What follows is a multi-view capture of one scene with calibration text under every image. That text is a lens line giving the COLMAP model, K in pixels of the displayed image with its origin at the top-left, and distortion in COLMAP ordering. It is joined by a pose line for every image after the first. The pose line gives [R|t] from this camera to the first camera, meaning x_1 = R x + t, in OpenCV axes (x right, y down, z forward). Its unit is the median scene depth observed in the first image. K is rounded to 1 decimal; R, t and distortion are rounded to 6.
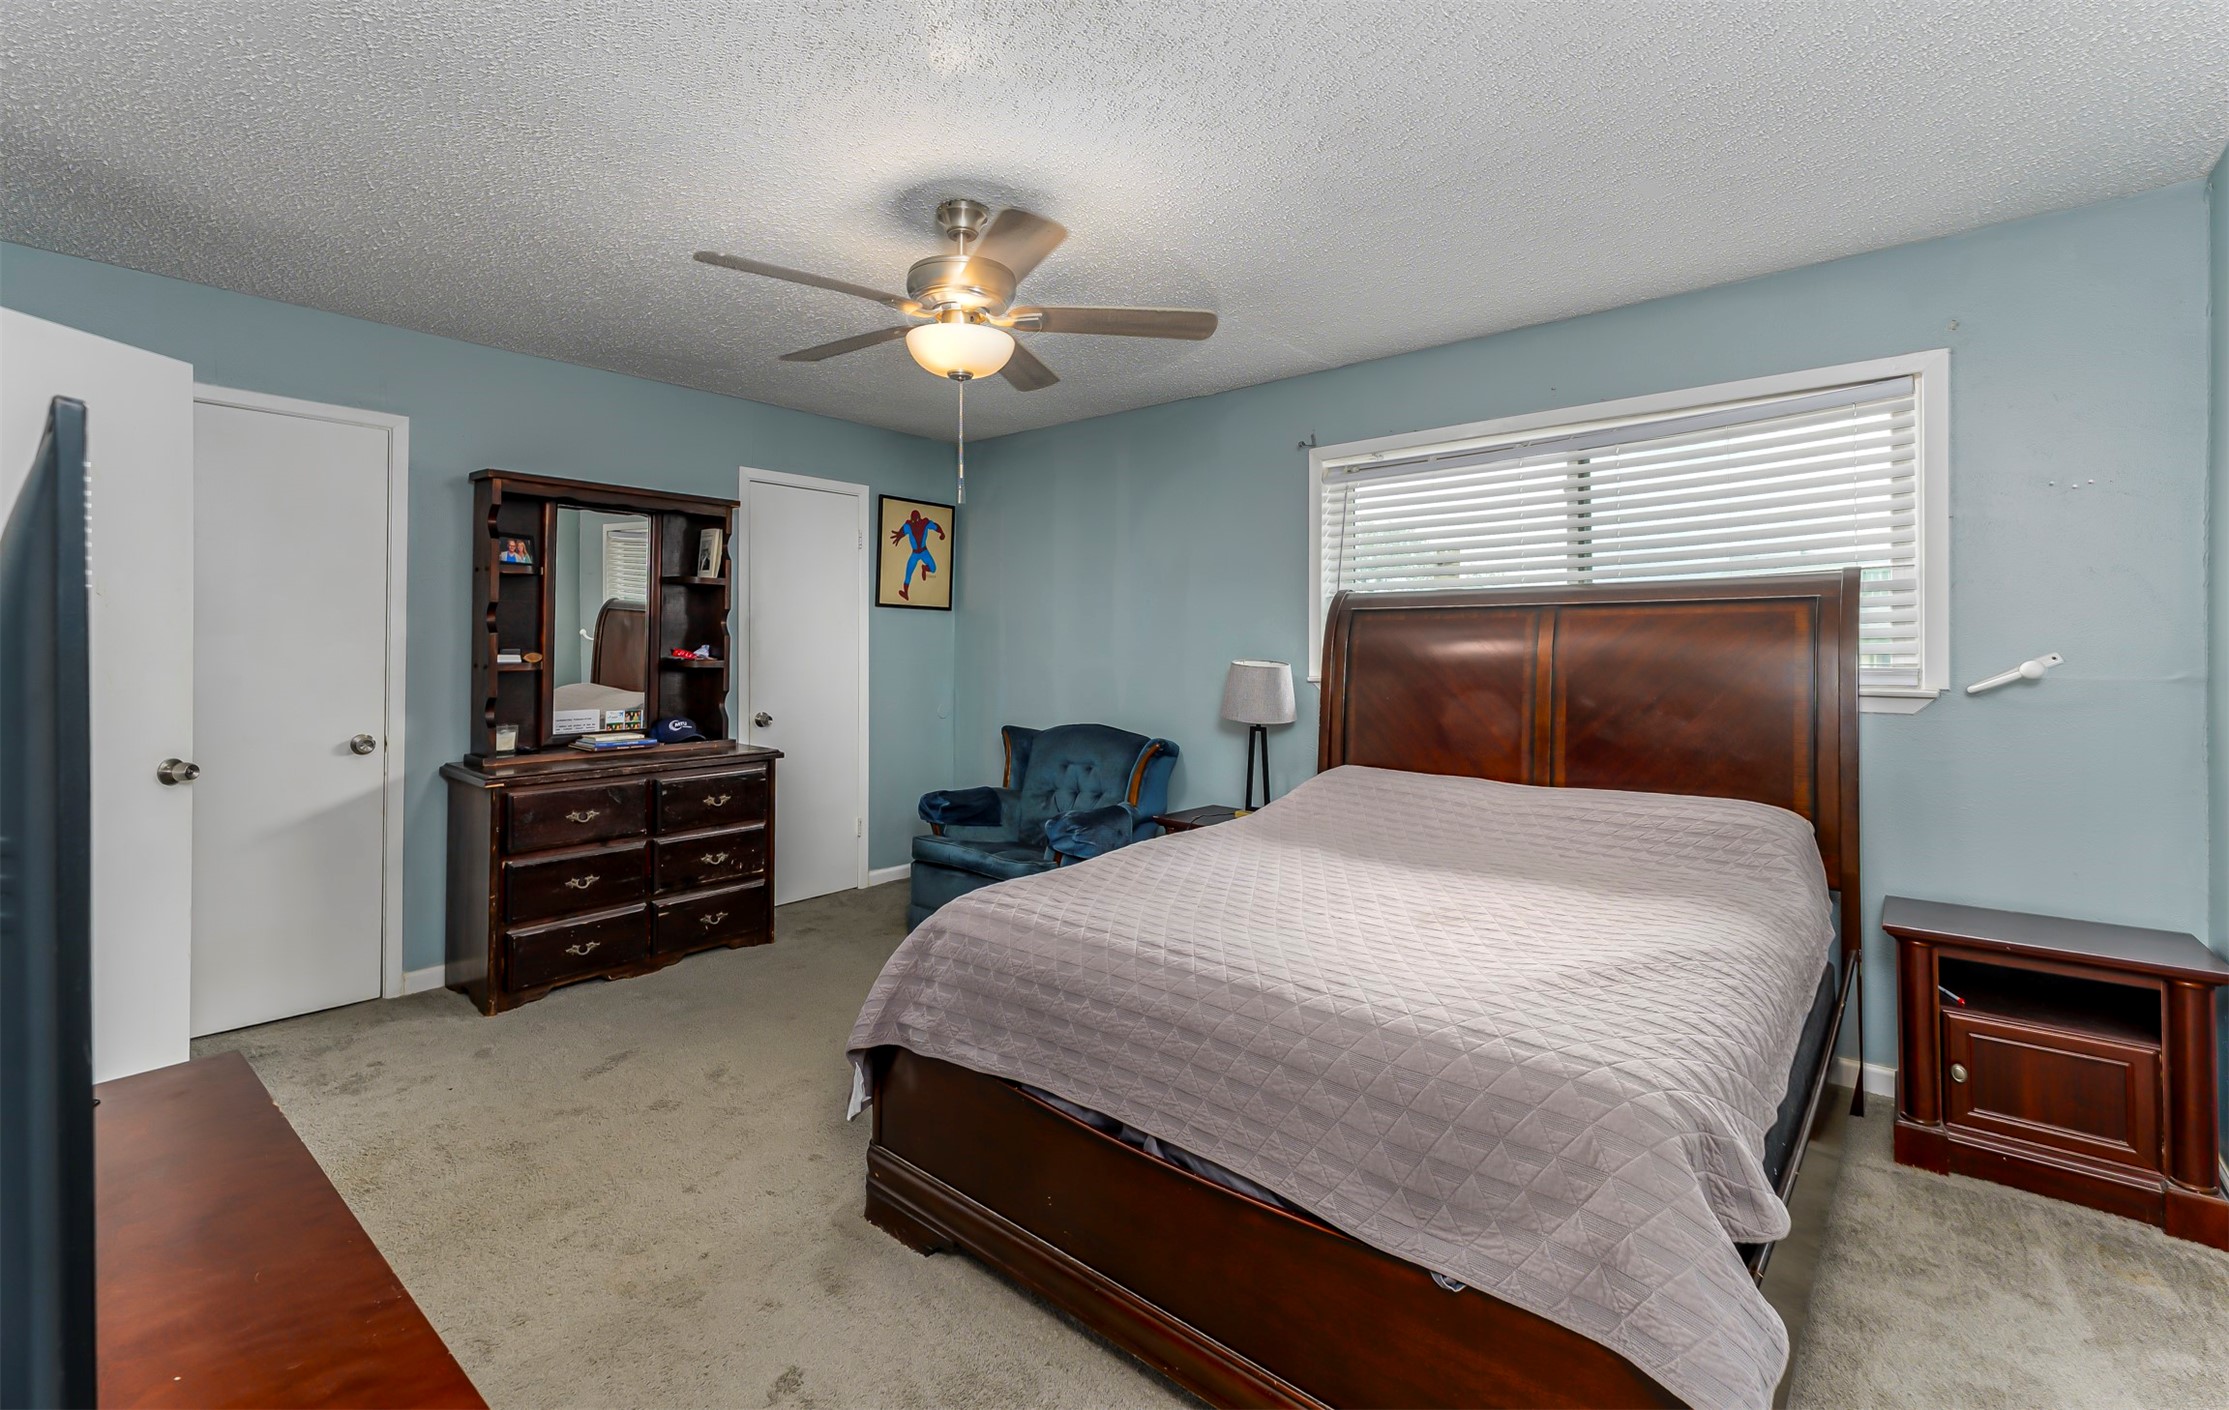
lens RADIAL K [[946.6, 0, 1109.4], [0, 946.6, 600.5], [0, 0, 1]] dist [0.031515, 0.000348]
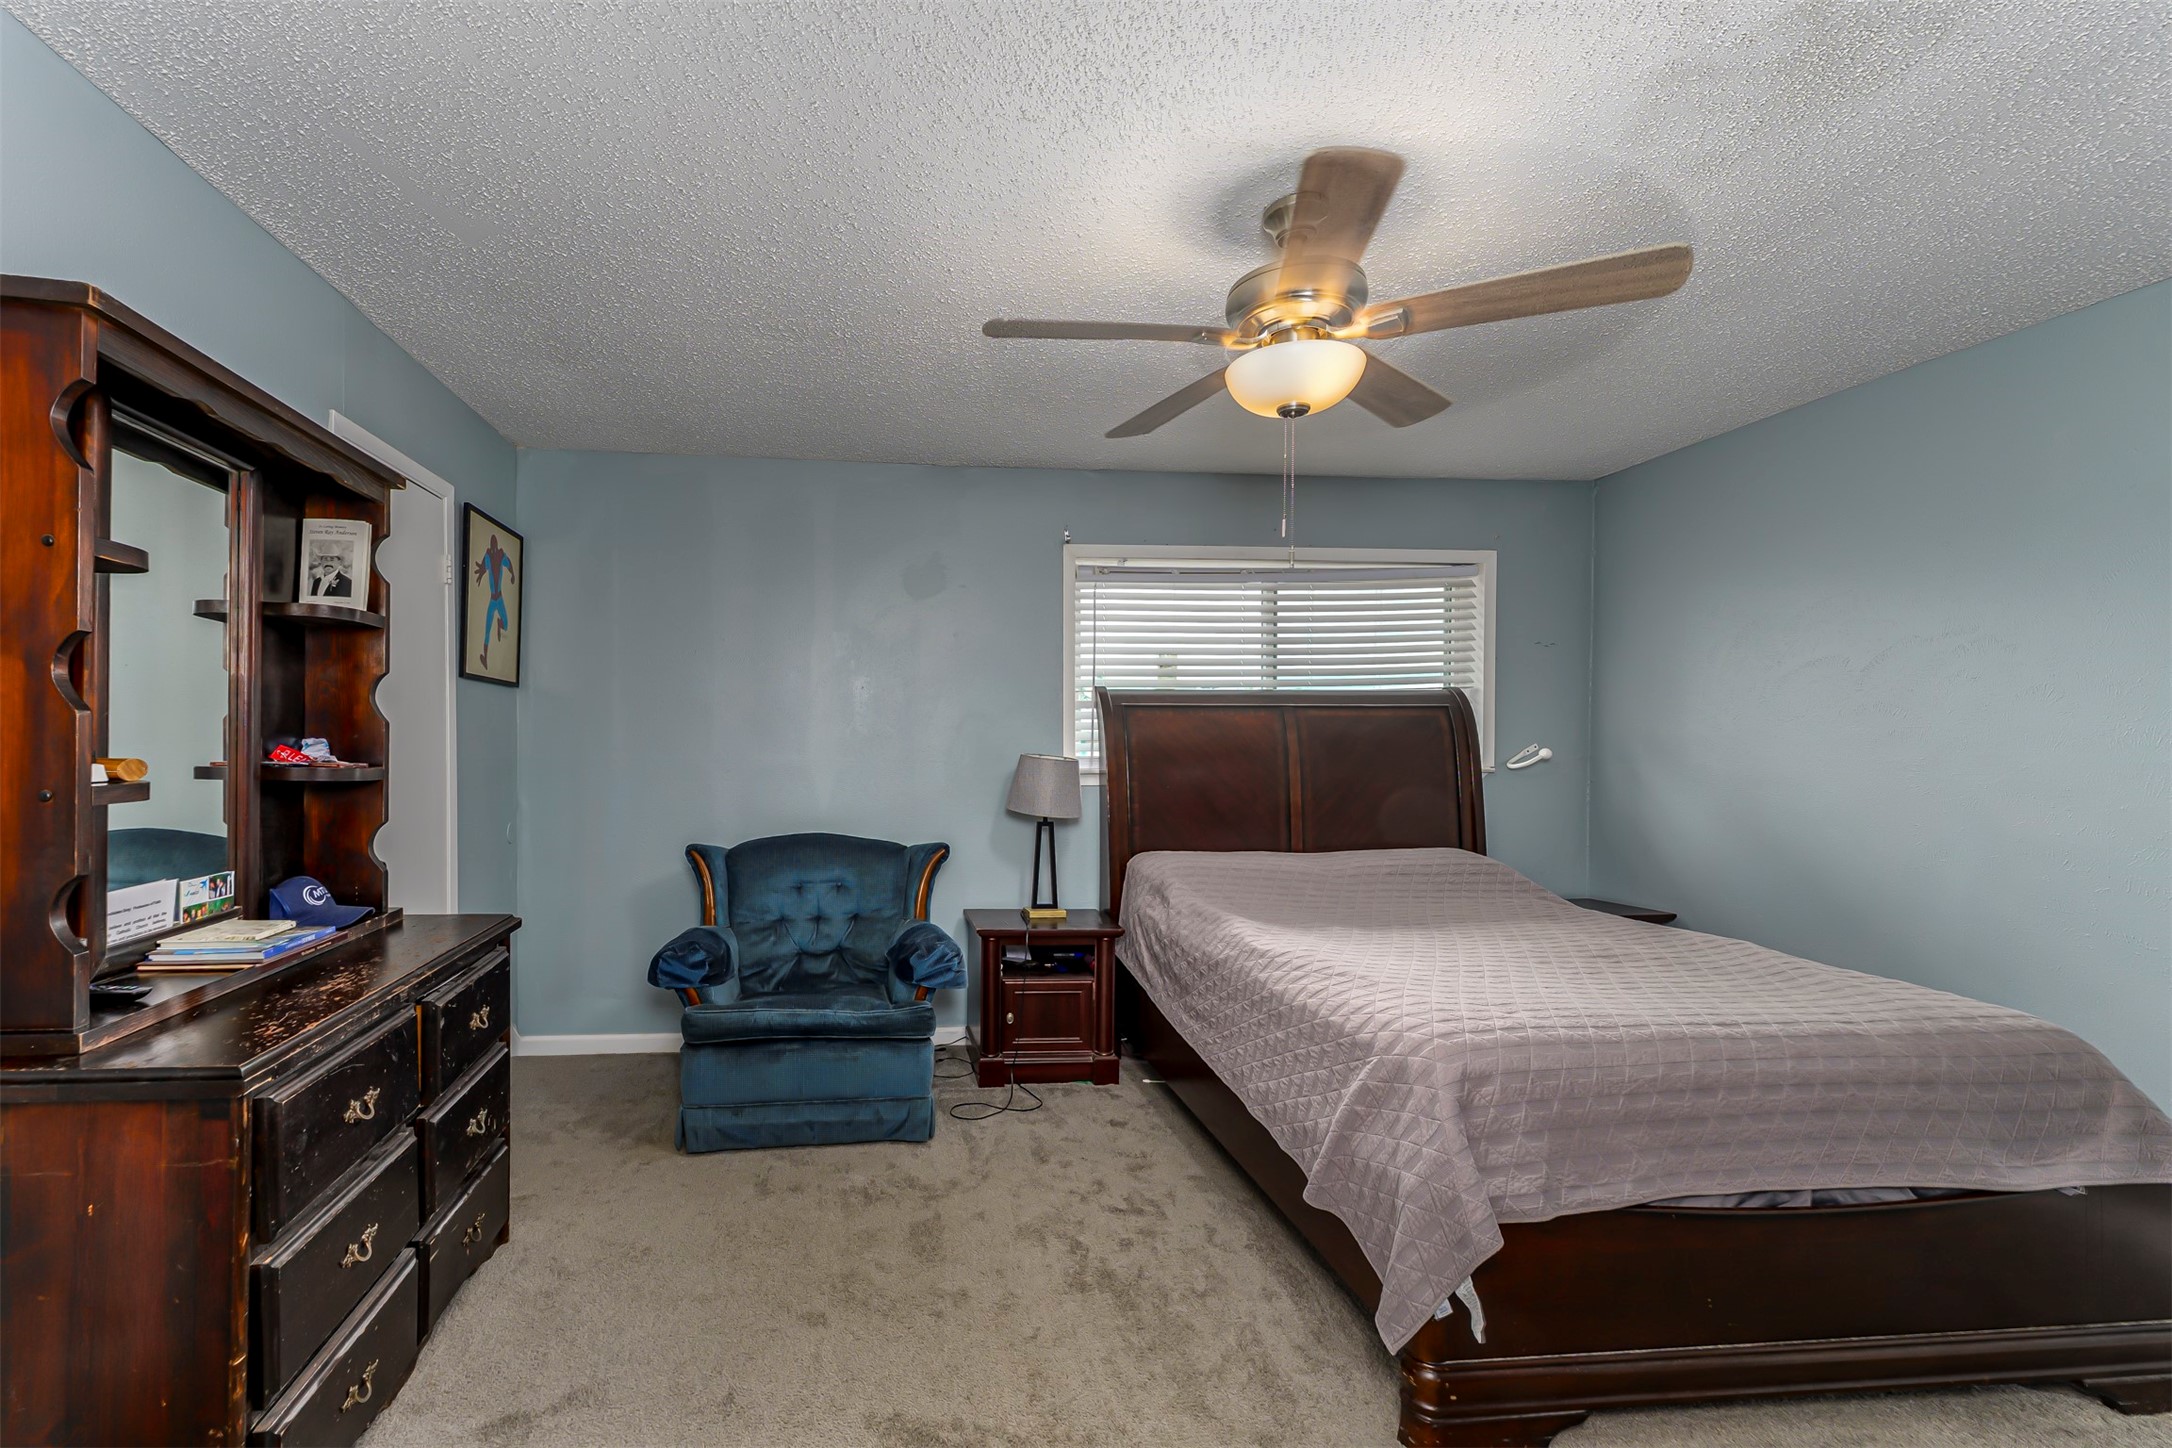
lens RADIAL K [[870.8, 0, 1086.0], [0, 870.8, 724.0], [0, 0, 1]] dist [0.009466, 0.000597]
pose [[0.686706, 0.010860, 0.726855, -0.485928], [-0.034788, 0.999234, 0.017937, 0.016010], [-0.726103, -0.037603, 0.686557, 0.360624]]
